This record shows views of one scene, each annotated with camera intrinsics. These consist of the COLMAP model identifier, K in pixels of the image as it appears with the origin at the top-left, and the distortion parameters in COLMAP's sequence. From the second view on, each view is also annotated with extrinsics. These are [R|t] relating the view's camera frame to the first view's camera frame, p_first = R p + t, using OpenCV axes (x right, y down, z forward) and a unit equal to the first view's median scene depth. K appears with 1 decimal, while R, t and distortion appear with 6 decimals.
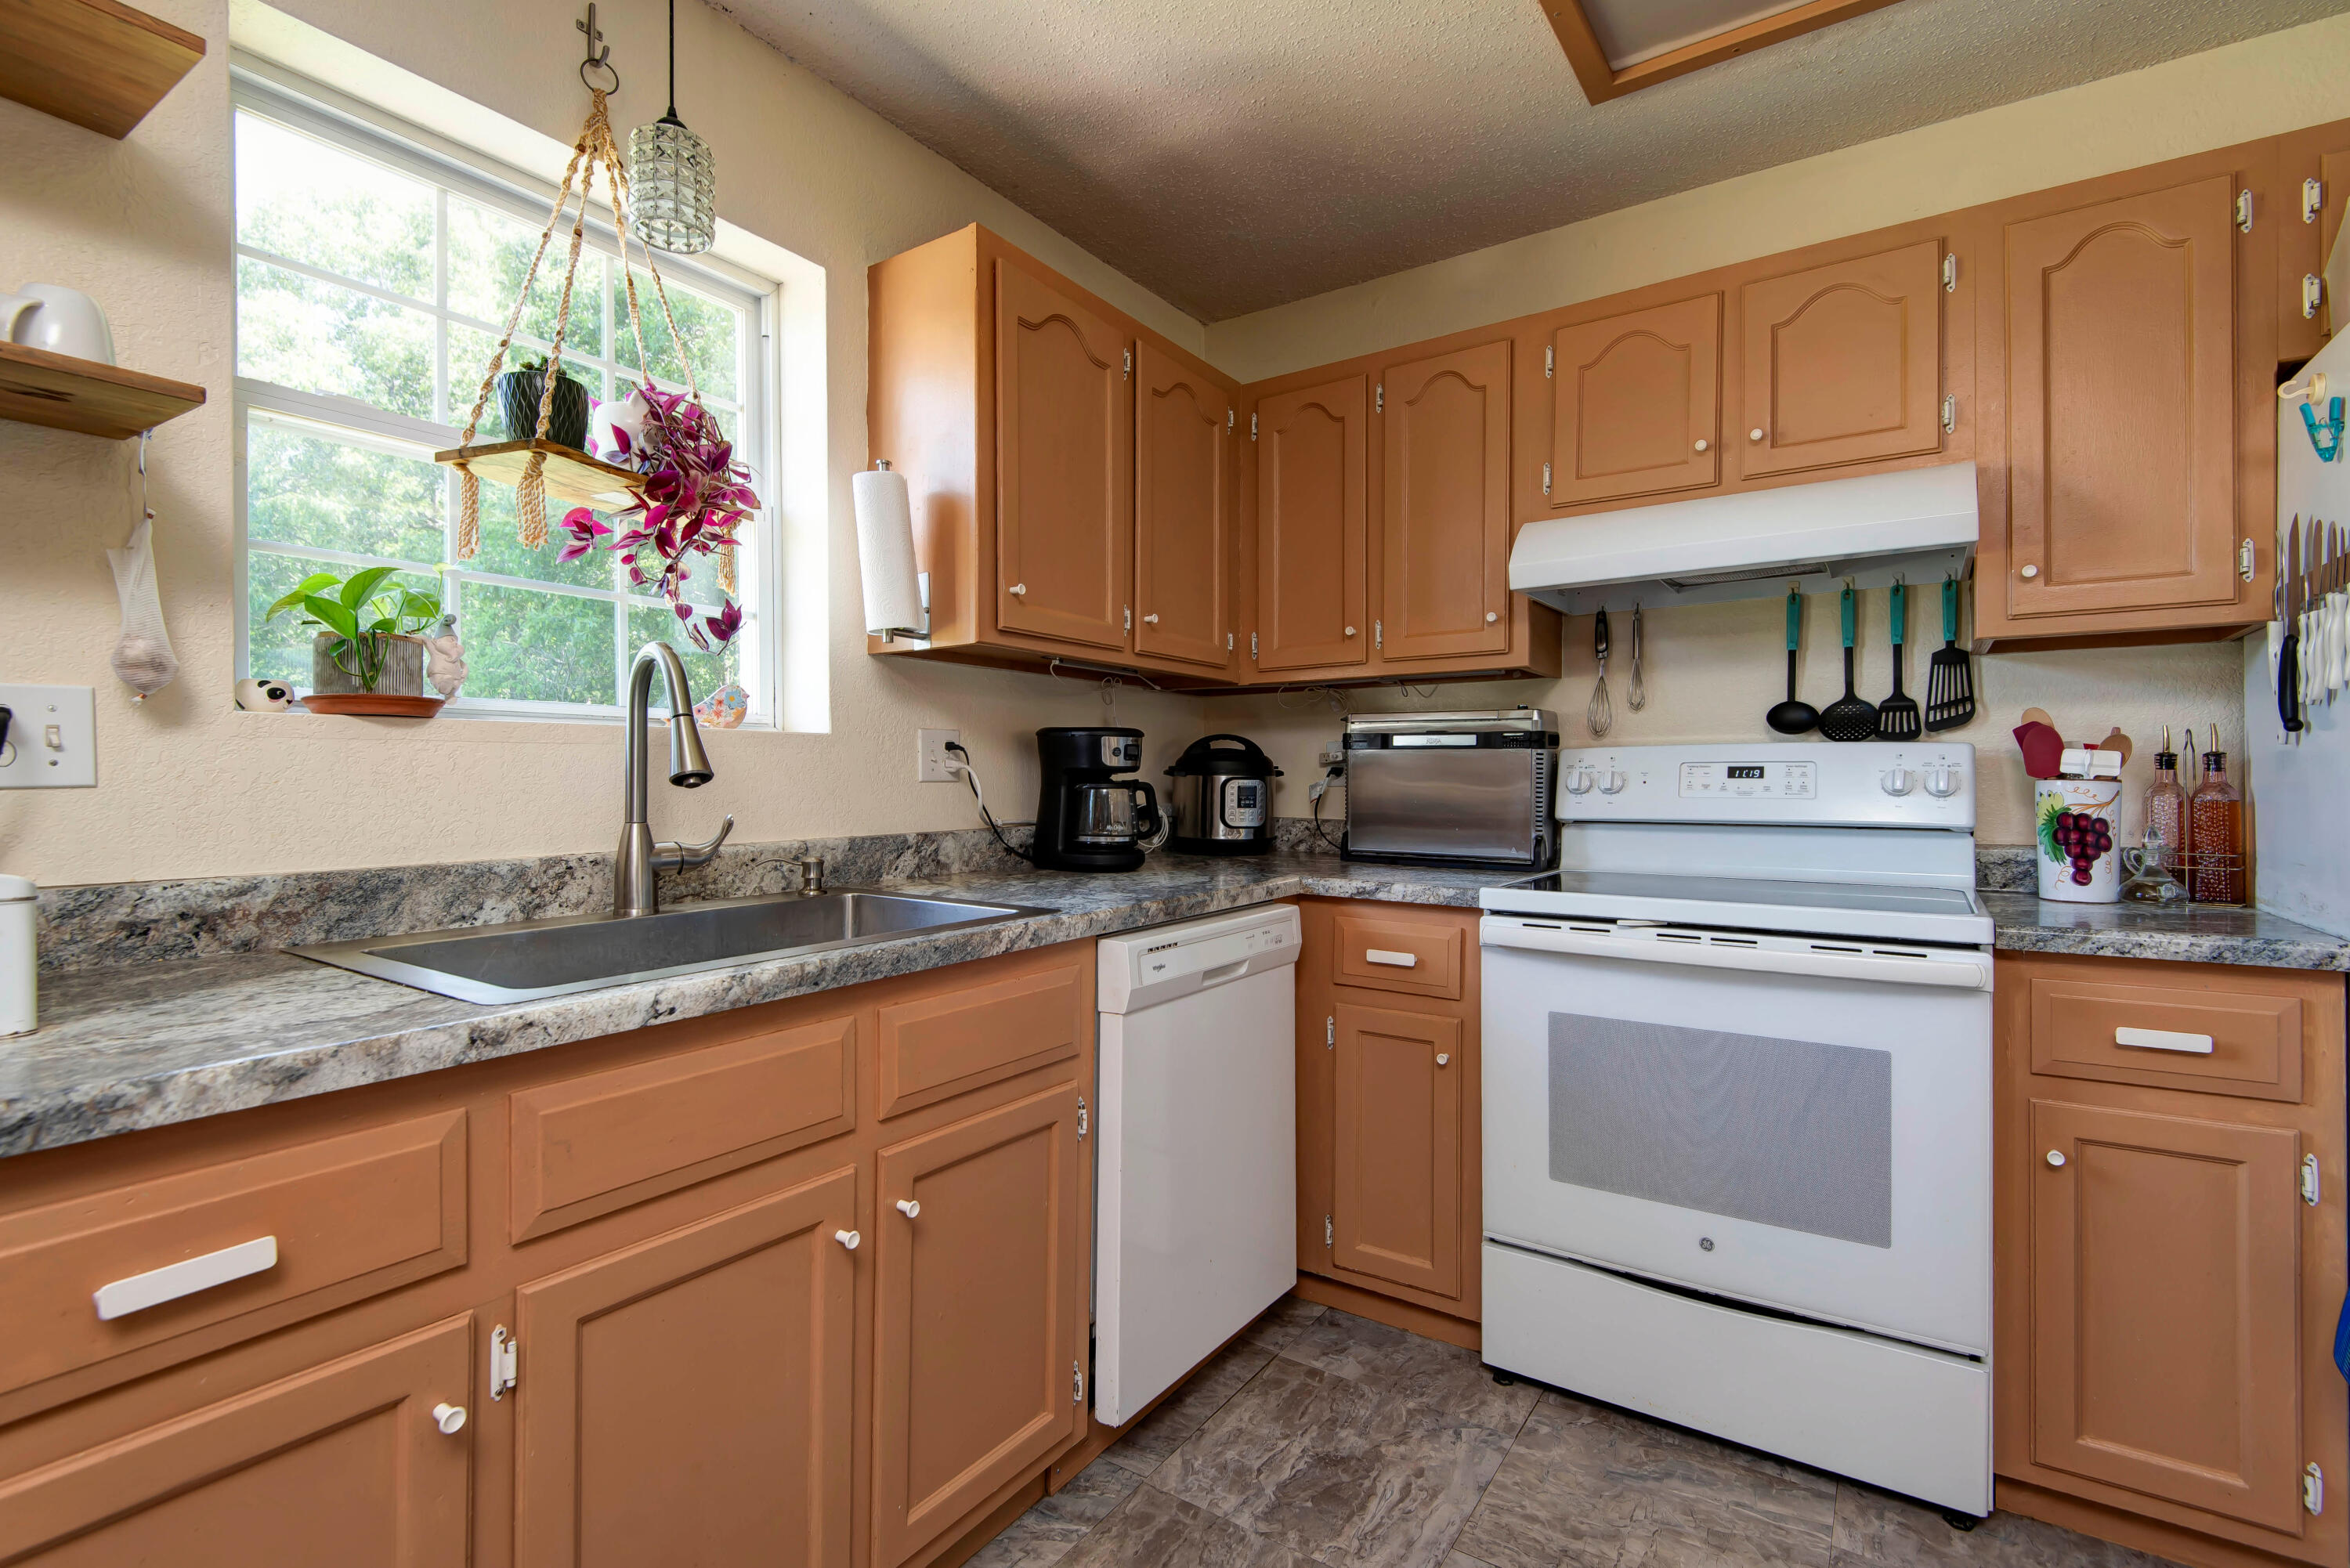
lens RADIAL K [[1060.5, 0, 1175.0], [0, 1060.5, 784.0], [0, 0, 1]] dist [0.034408, -0.023658]
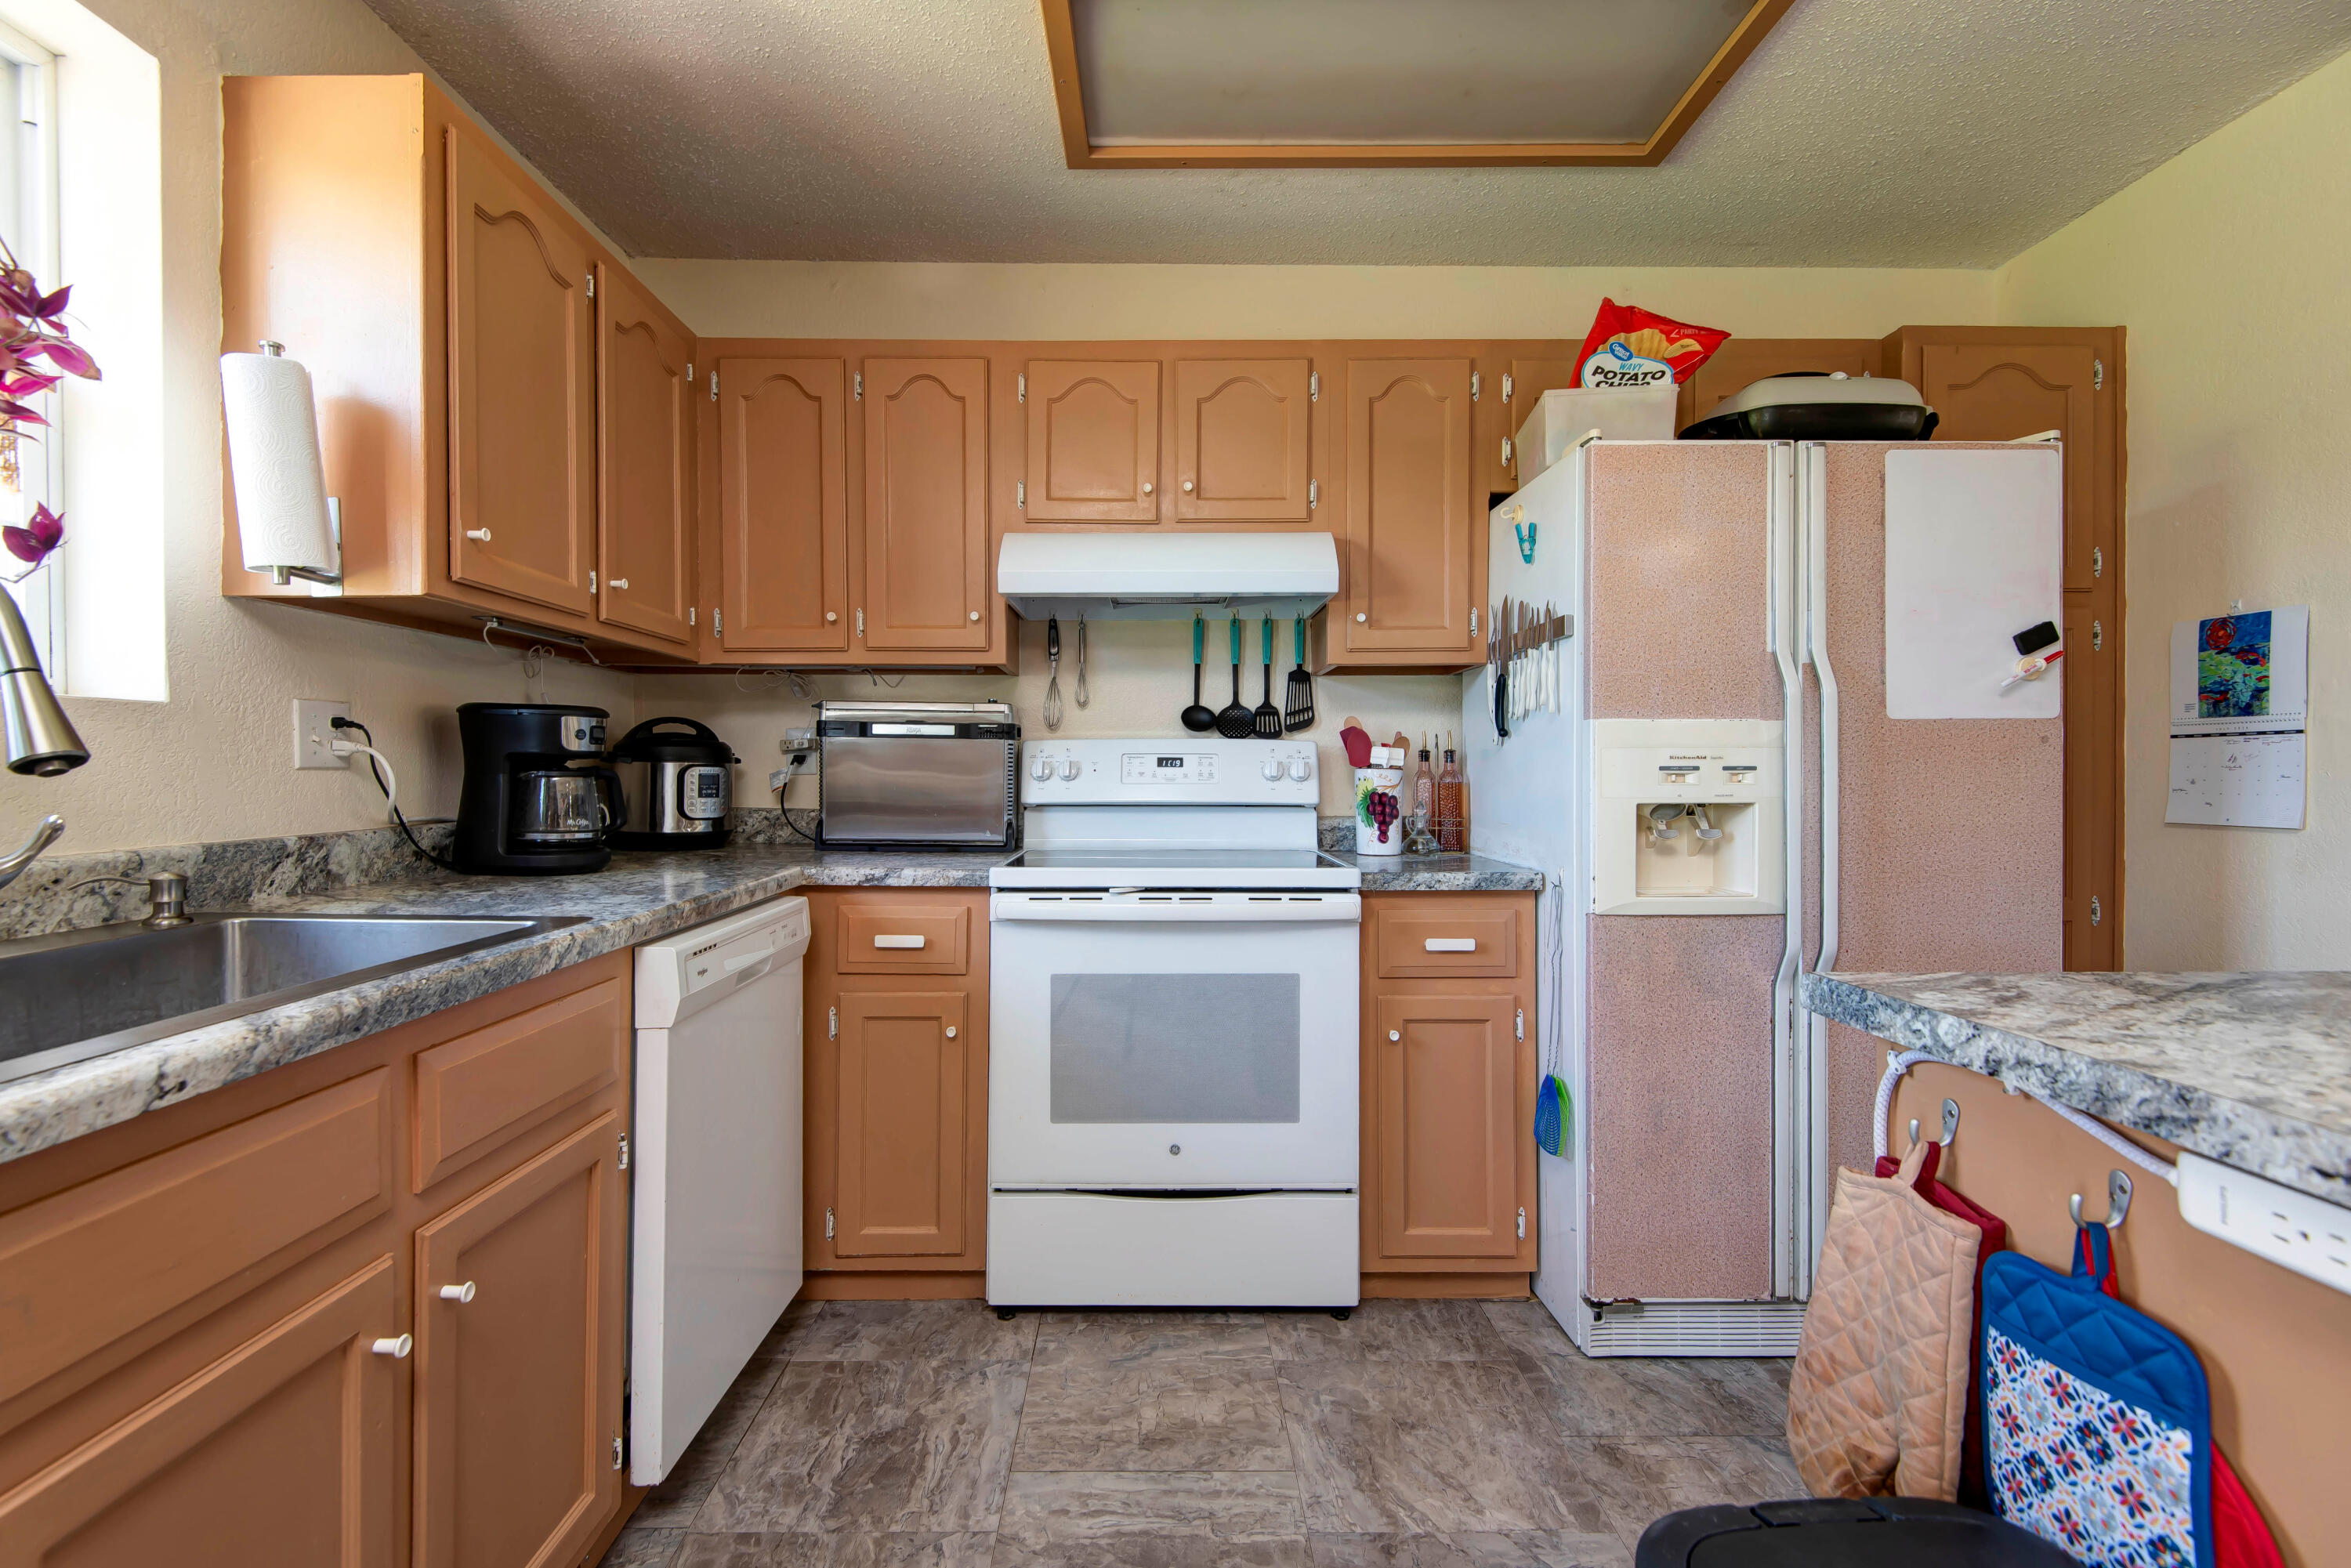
lens RADIAL K [[1057.5, 0, 1148.8], [0, 1057.5, 783.8], [0, 0, 1]] dist [0.034091, -0.024044]
pose [[0.826325, -0.006526, 0.563155, -0.185153], [0.000606, 0.999943, 0.010699, 0.000939], [-0.563193, -0.008499, 0.826282, 0.023010]]
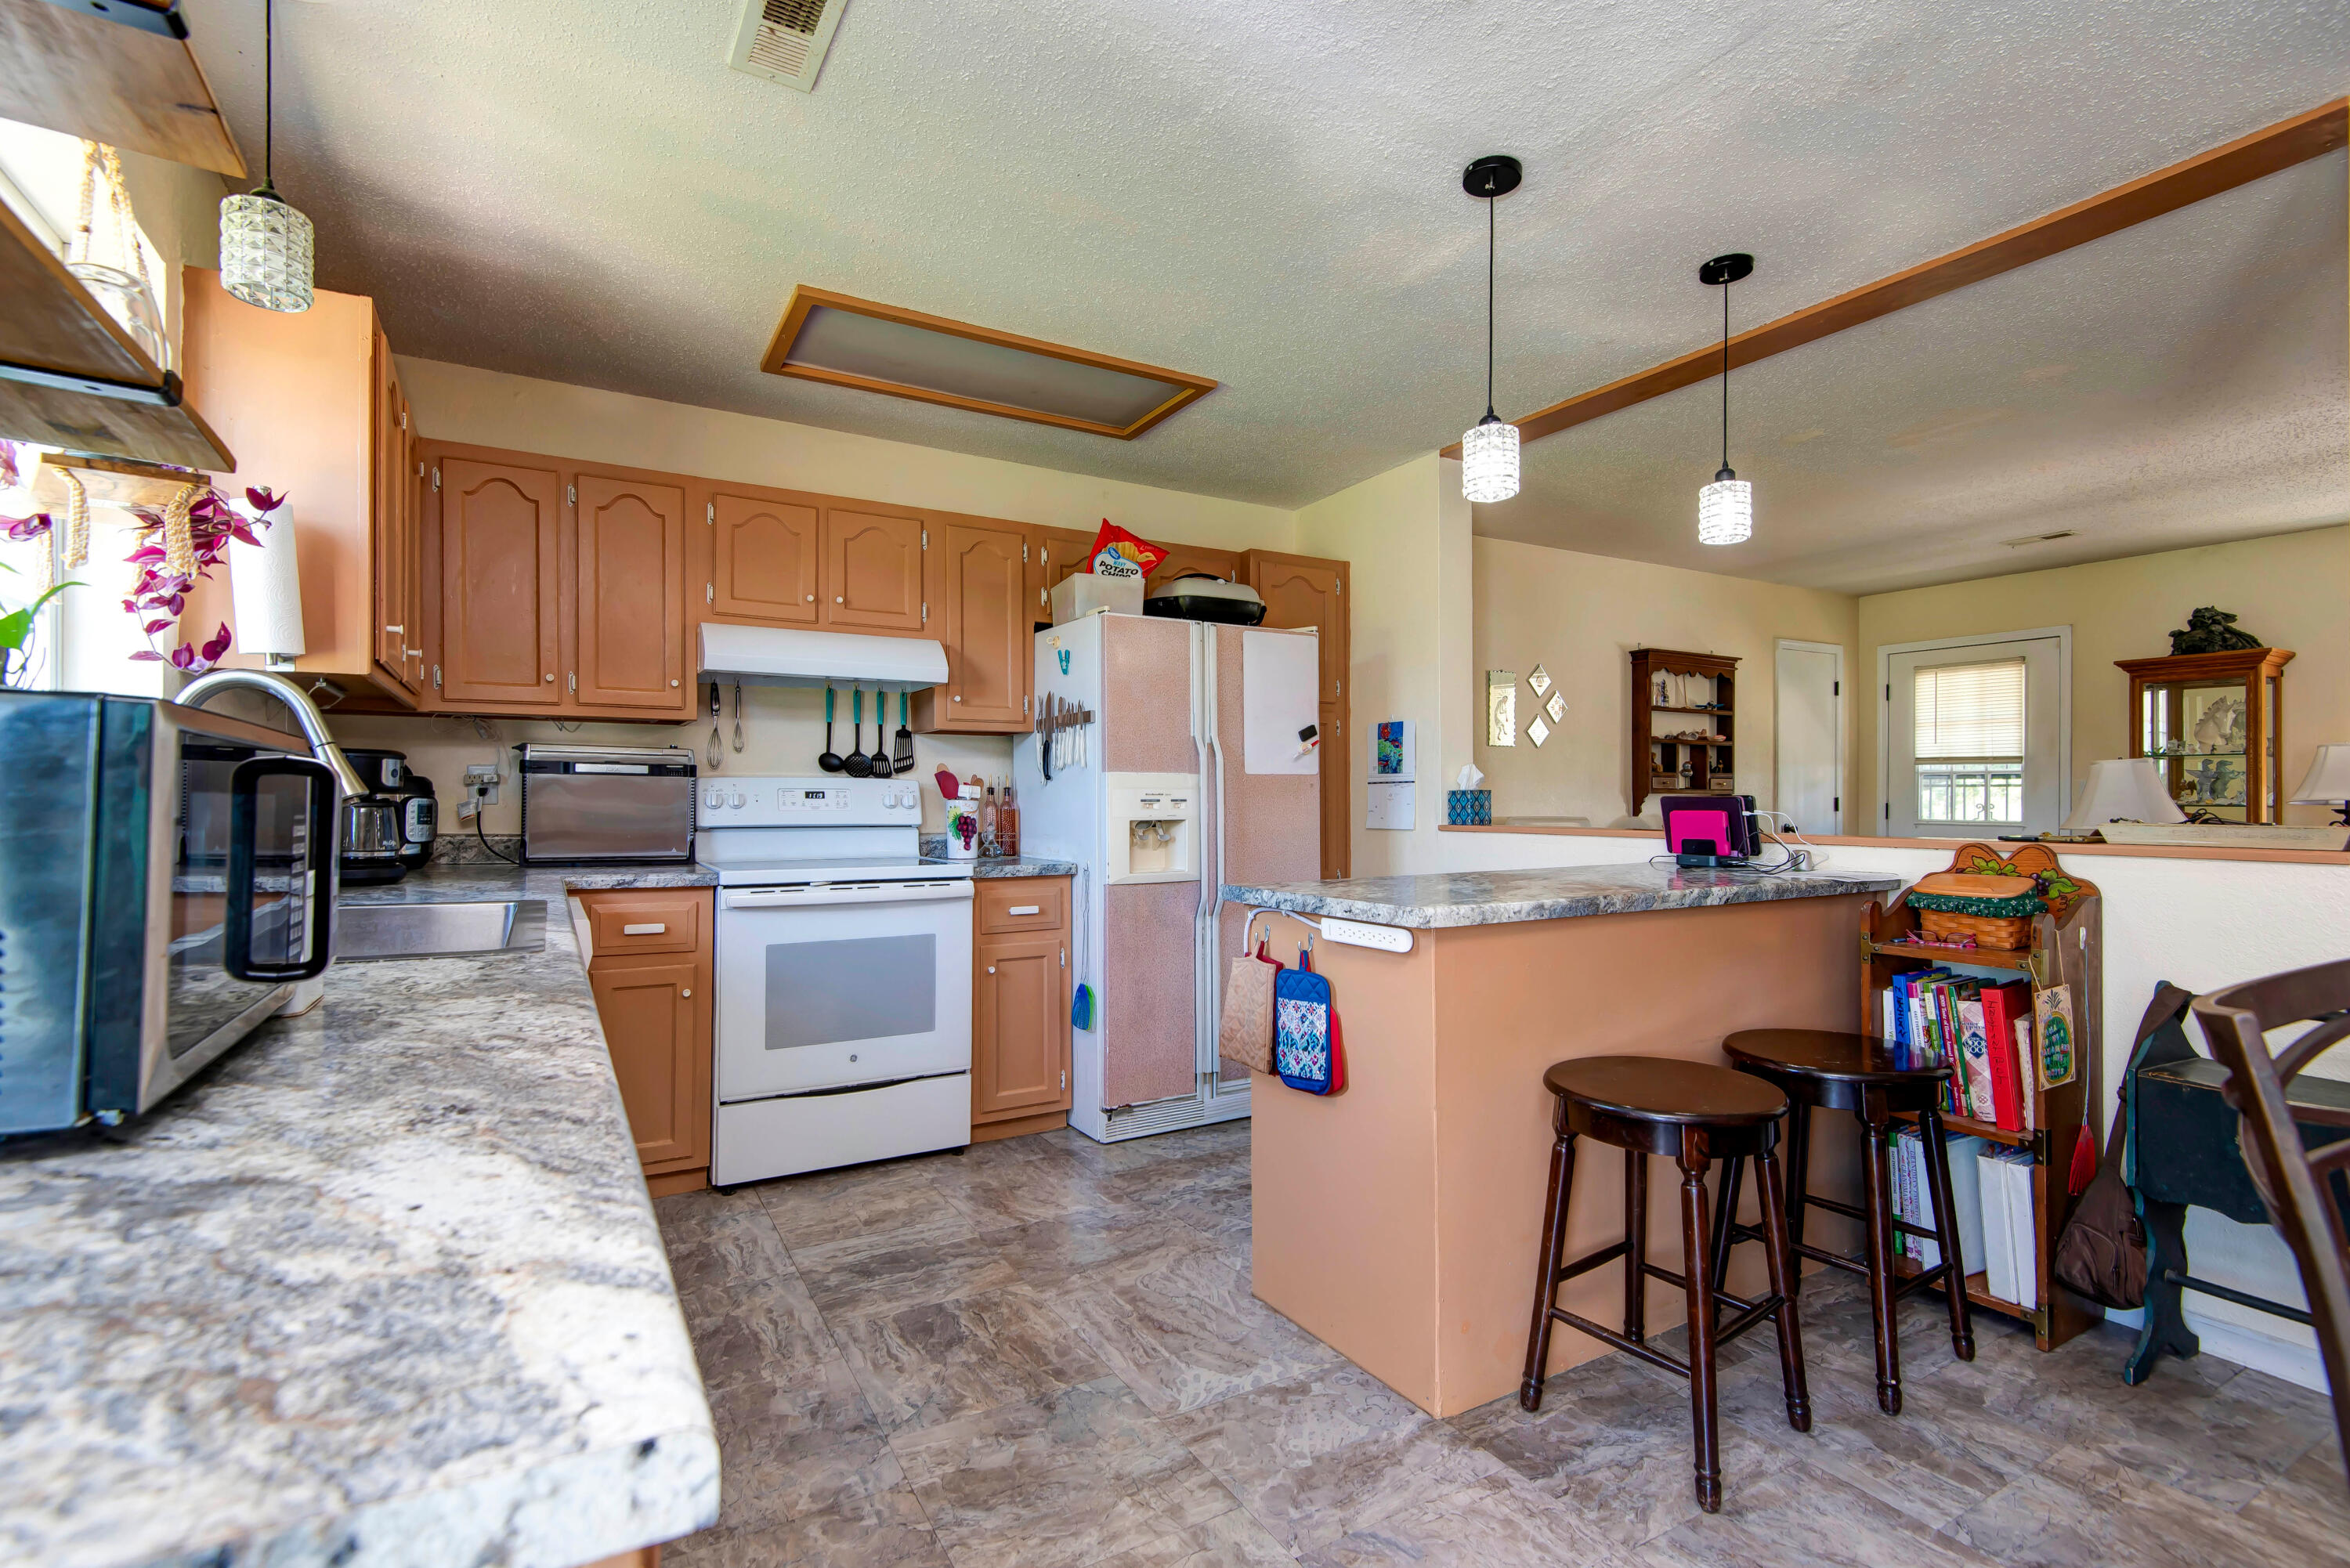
lens RADIAL K [[1060.5, 0, 1175.0], [0, 1060.5, 784.0], [0, 0, 1]] dist [0.034408, -0.023658]
pose [[0.417321, 0.014165, 0.908649, -0.821667], [0.000104, 0.999878, -0.015635, -0.002262], [-0.908759, 0.006619, 0.417268, -0.214948]]
